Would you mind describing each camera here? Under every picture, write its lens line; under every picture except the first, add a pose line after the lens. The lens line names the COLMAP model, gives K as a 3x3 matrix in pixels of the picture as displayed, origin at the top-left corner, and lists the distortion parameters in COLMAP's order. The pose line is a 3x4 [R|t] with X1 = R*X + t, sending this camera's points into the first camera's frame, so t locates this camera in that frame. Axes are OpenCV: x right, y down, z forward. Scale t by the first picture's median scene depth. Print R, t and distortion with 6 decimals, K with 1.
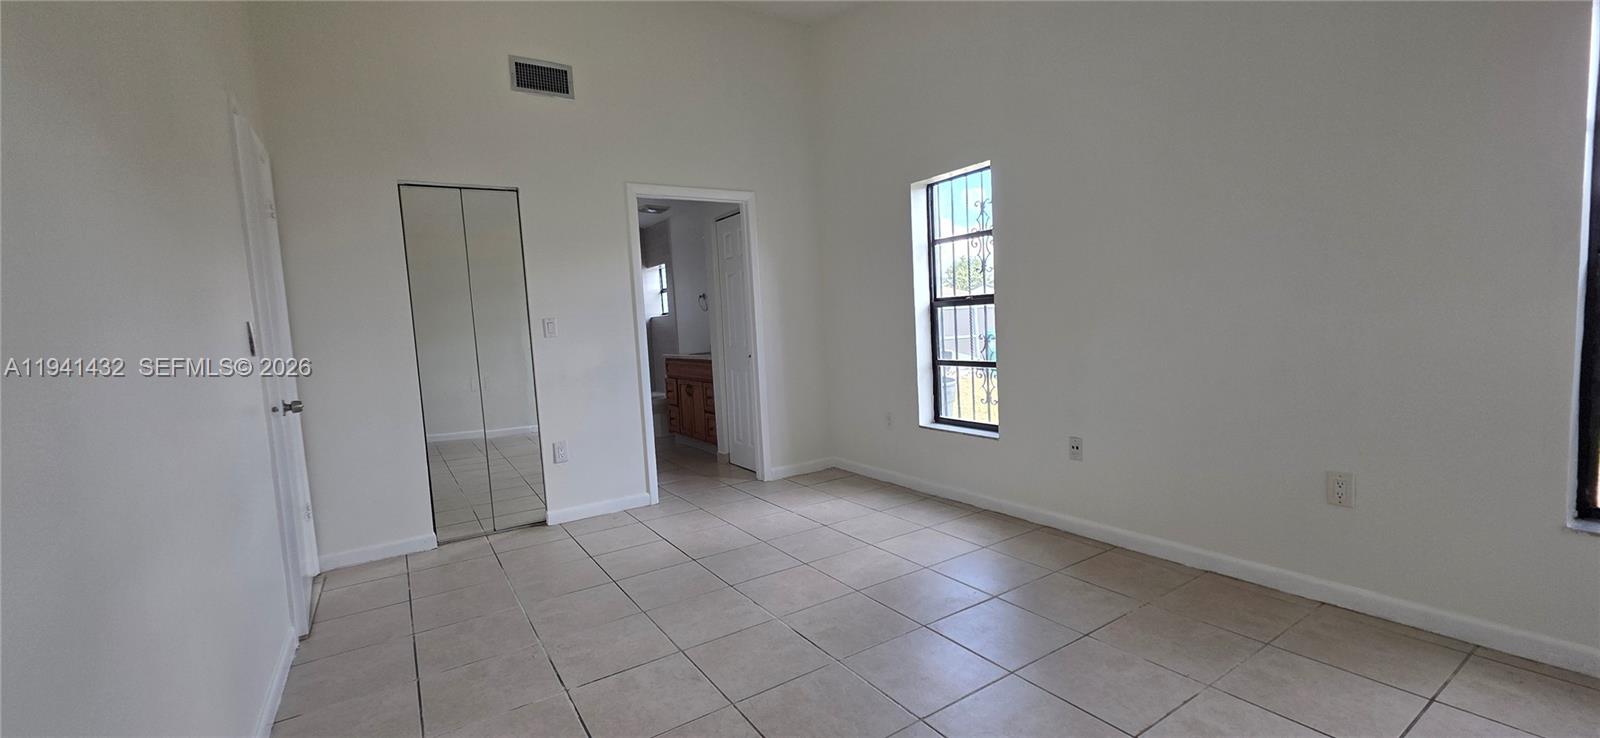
lens RADIAL K [[636.1, 0, 792.2], [0, 636.1, 373.2], [0, 0, 1]] dist [0.002901, -0.000647]
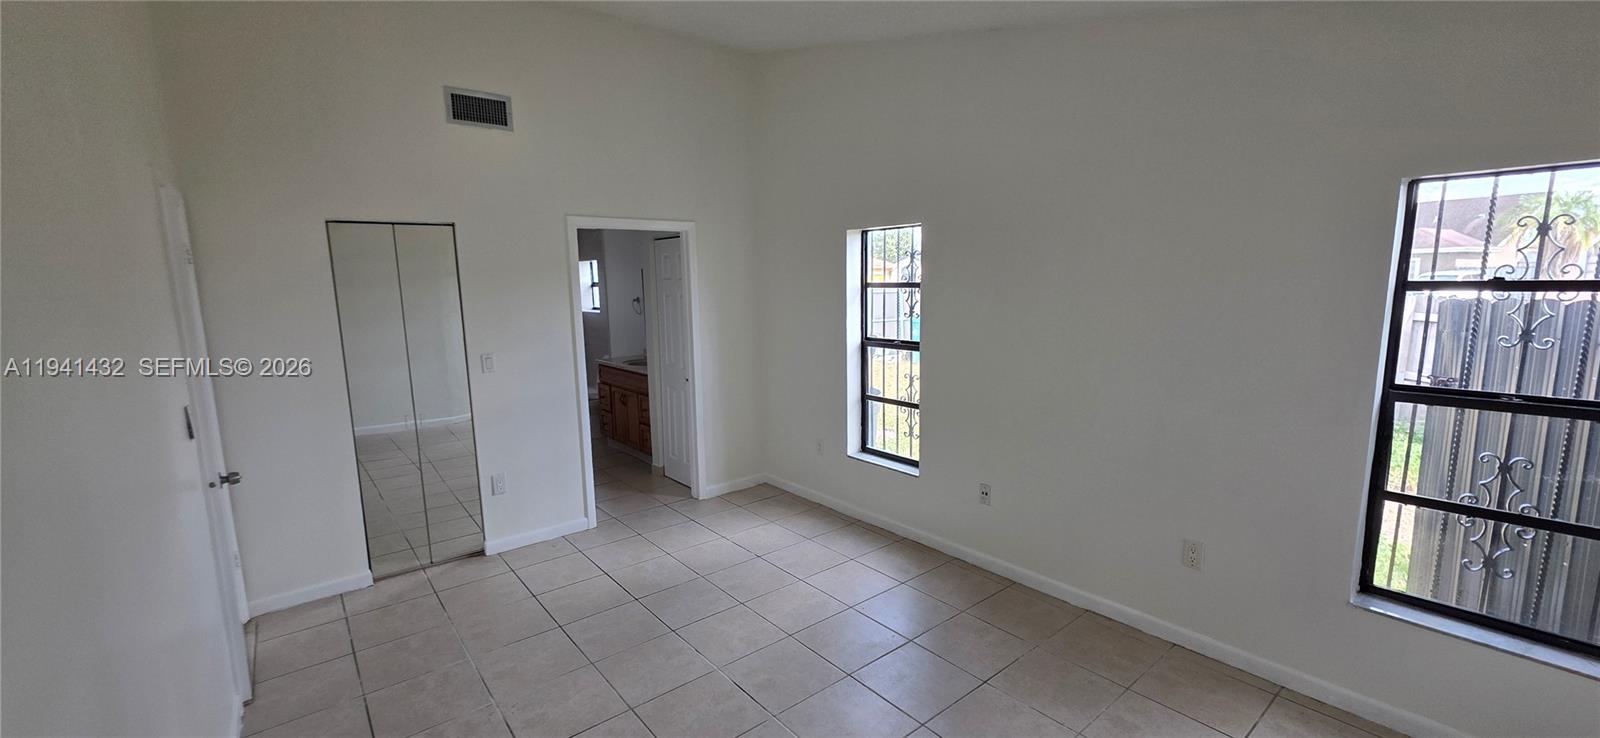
lens RADIAL K [[636.1, 0, 793.2], [0, 636.1, 377.1], [0, 0, 1]] dist [0.002901, -0.000647]
pose [[0.993010, 0.017980, 0.116653, -0.021714], [-0.025327, 0.997767, 0.061803, -0.130045], [-0.115281, -0.064326, 0.991248, -0.051383]]
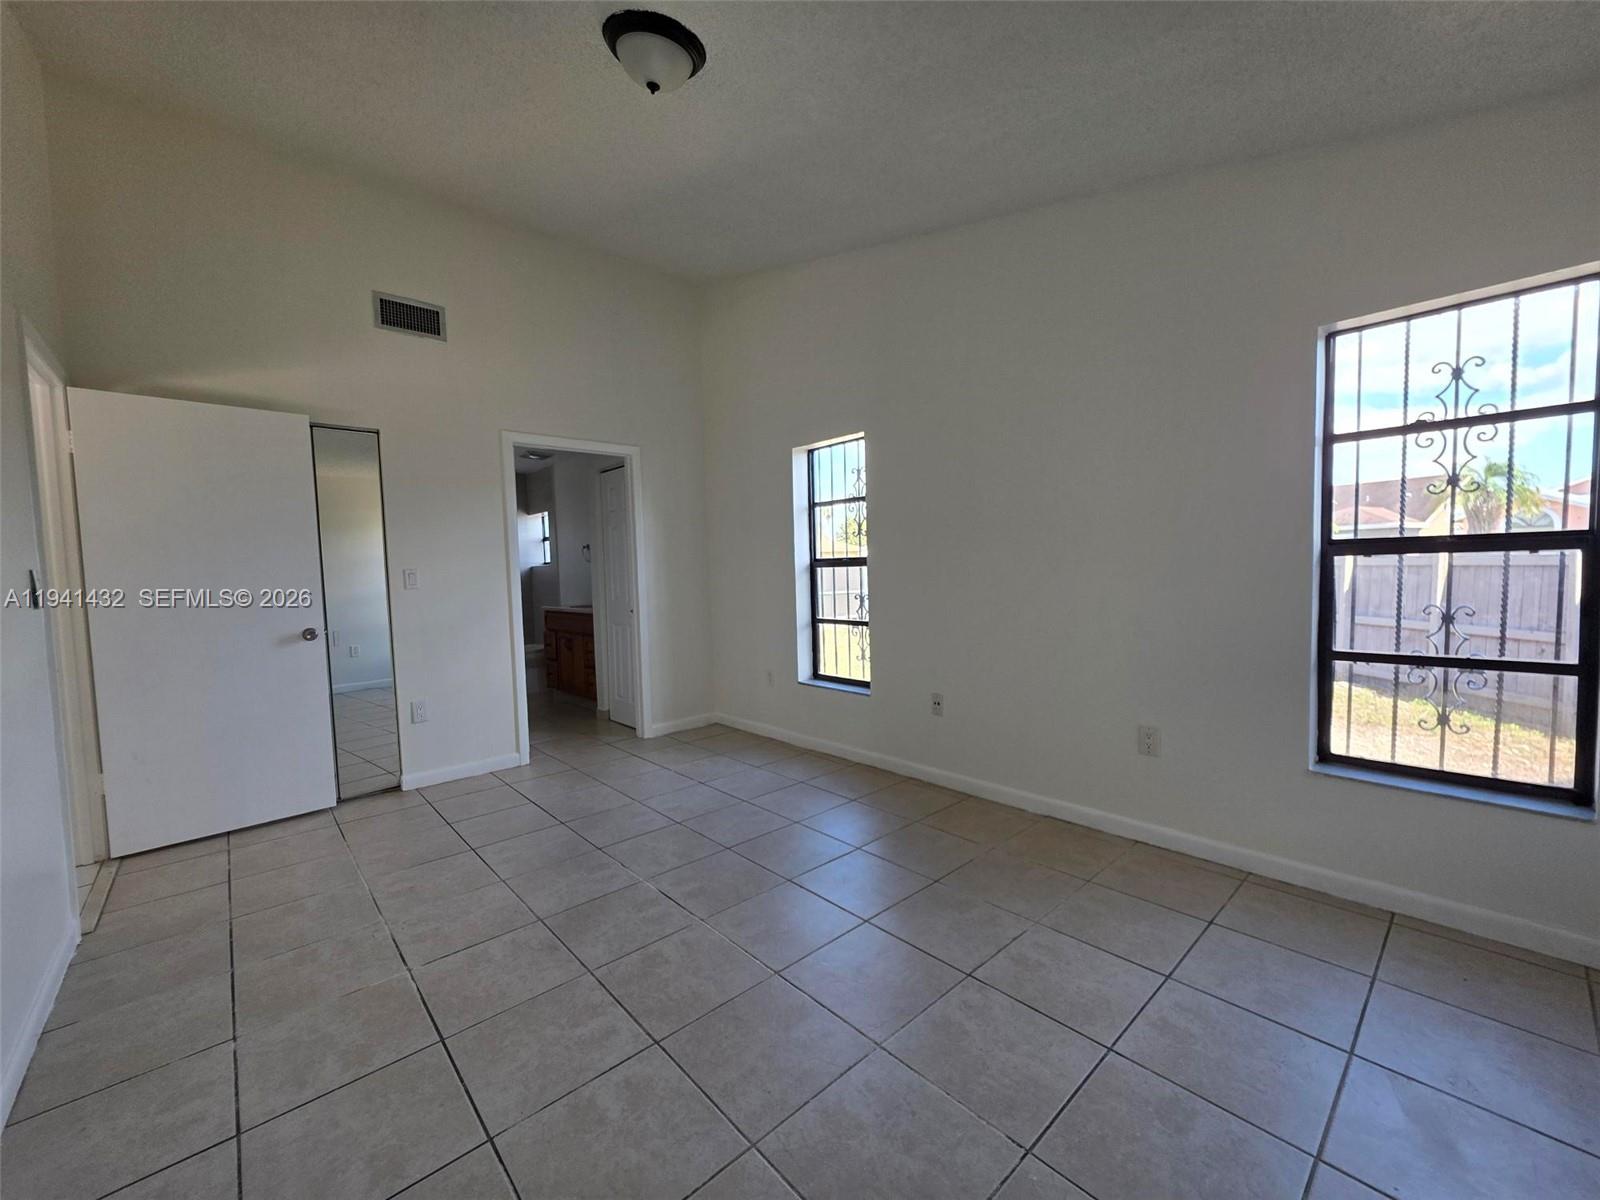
lens RADIAL K [[639.5, 0, 791.5], [0, 639.5, 603.7], [0, 0, 1]] dist [0.001641, -0.000372]
pose [[0.986844, 0.017193, 0.160757, 0.024045], [-0.012011, 0.999378, -0.033149, -0.010661], [-0.161227, 0.030782, 0.986437, -0.023476]]
